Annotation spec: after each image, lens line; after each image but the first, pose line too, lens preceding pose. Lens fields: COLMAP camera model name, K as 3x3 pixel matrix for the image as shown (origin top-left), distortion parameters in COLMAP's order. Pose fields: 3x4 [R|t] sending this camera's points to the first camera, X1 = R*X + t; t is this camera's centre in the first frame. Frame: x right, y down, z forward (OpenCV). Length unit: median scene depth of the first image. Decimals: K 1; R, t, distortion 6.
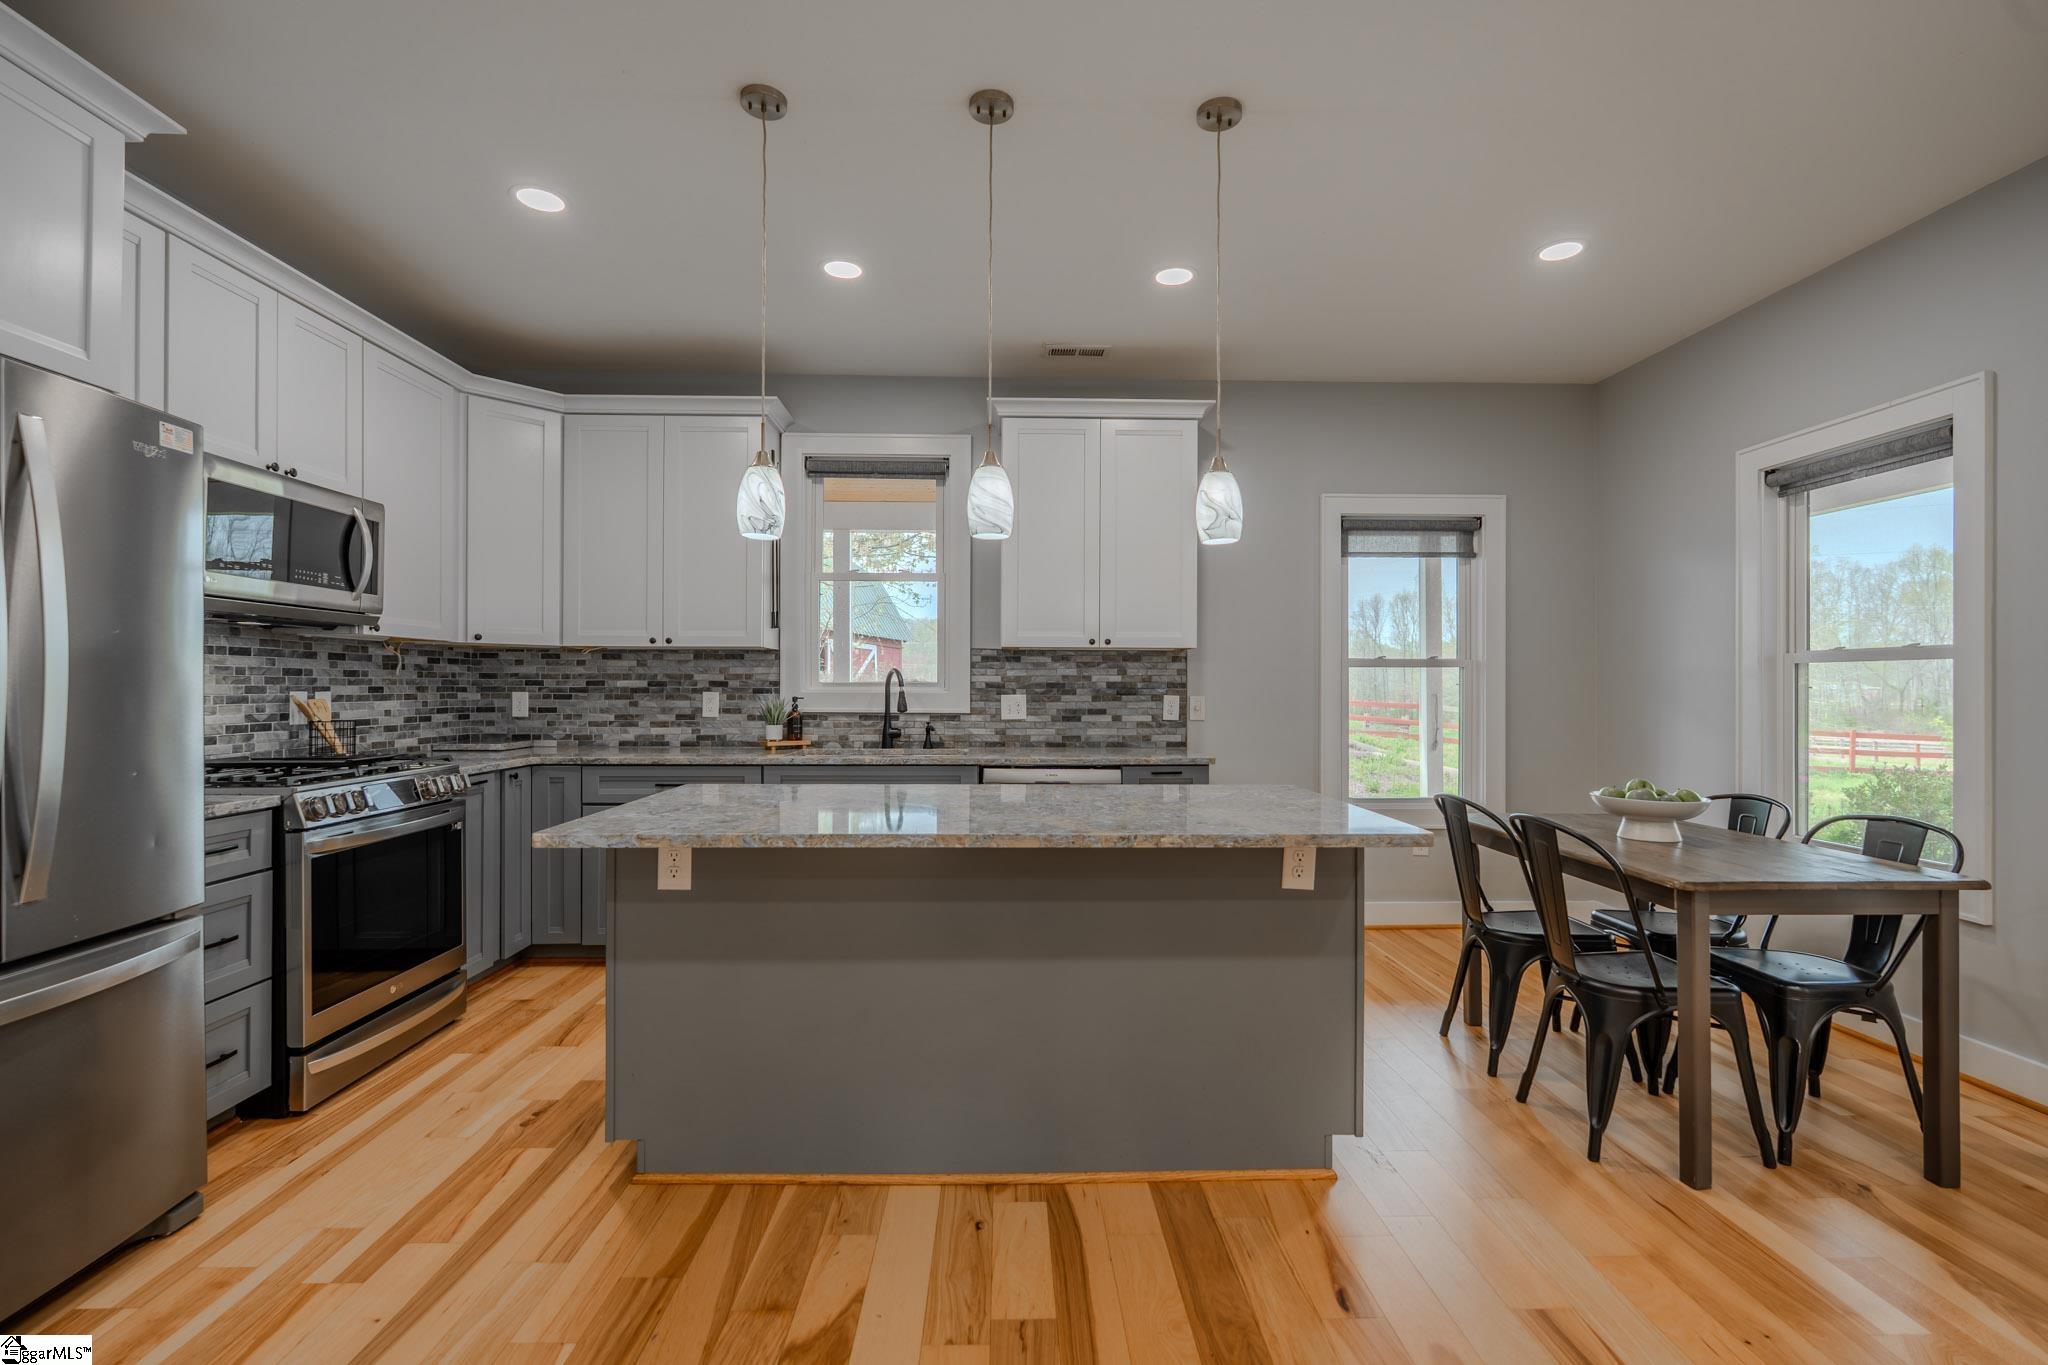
lens RADIAL K [[910.6, 0, 1032.7], [0, 910.6, 681.9], [0, 0, 1]] dist [-0.003571, 0.000005]
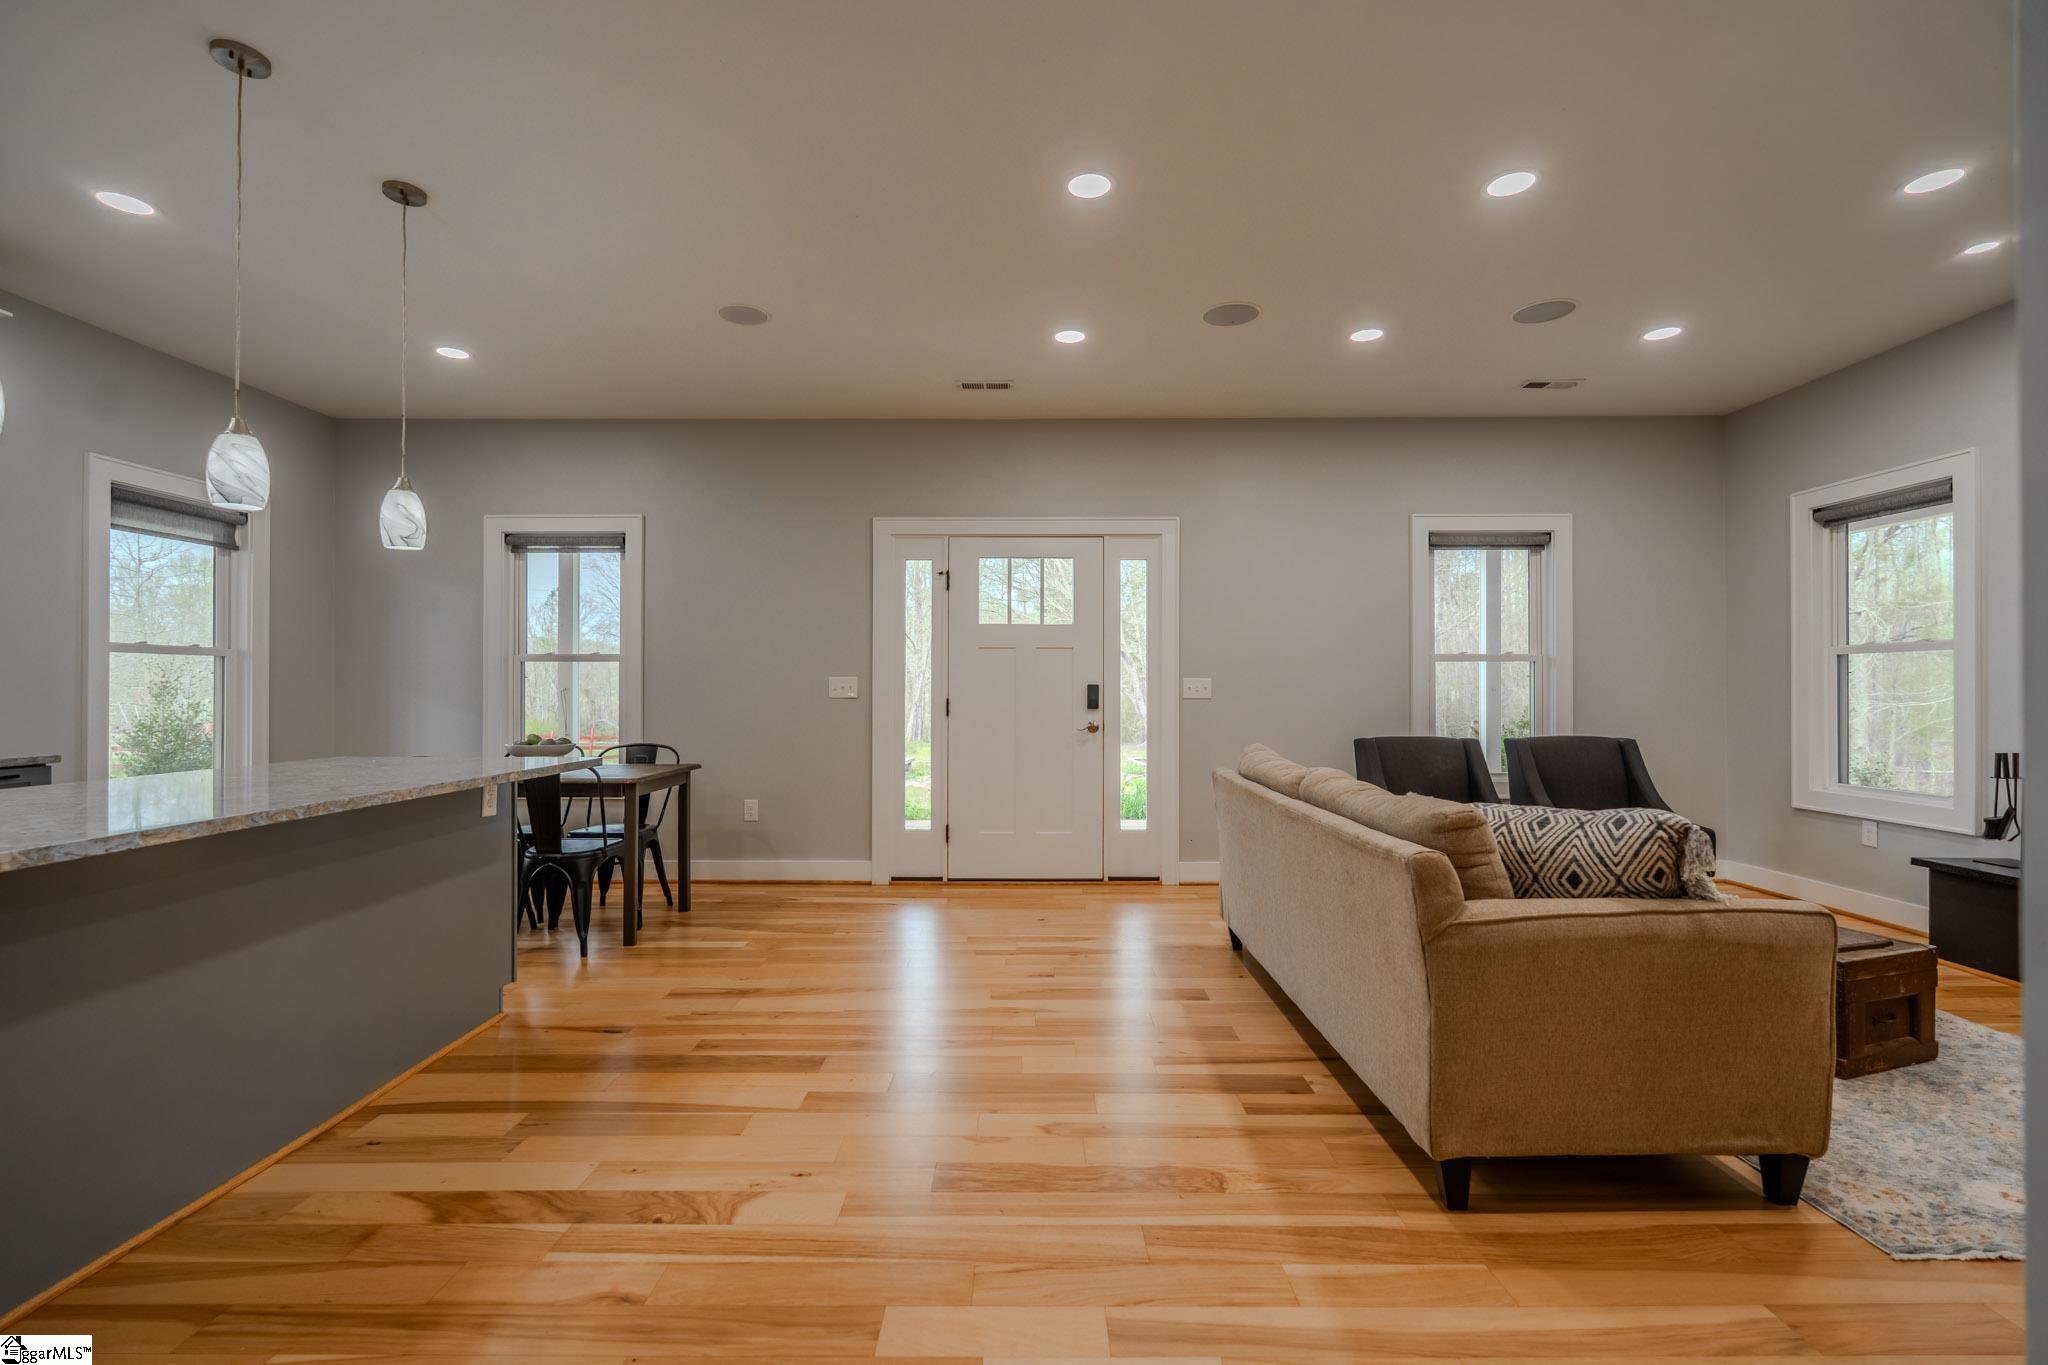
lens RADIAL K [[910.6, 0, 1032.7], [0, 910.6, 681.9], [0, 0, 1]] dist [-0.003571, 0.000005]
pose [[0.015204, 0.004605, 0.999874, -0.541072], [-0.003491, 0.999984, -0.004553, 0.014645], [-0.999878, -0.003422, 0.015219, 0.080305]]
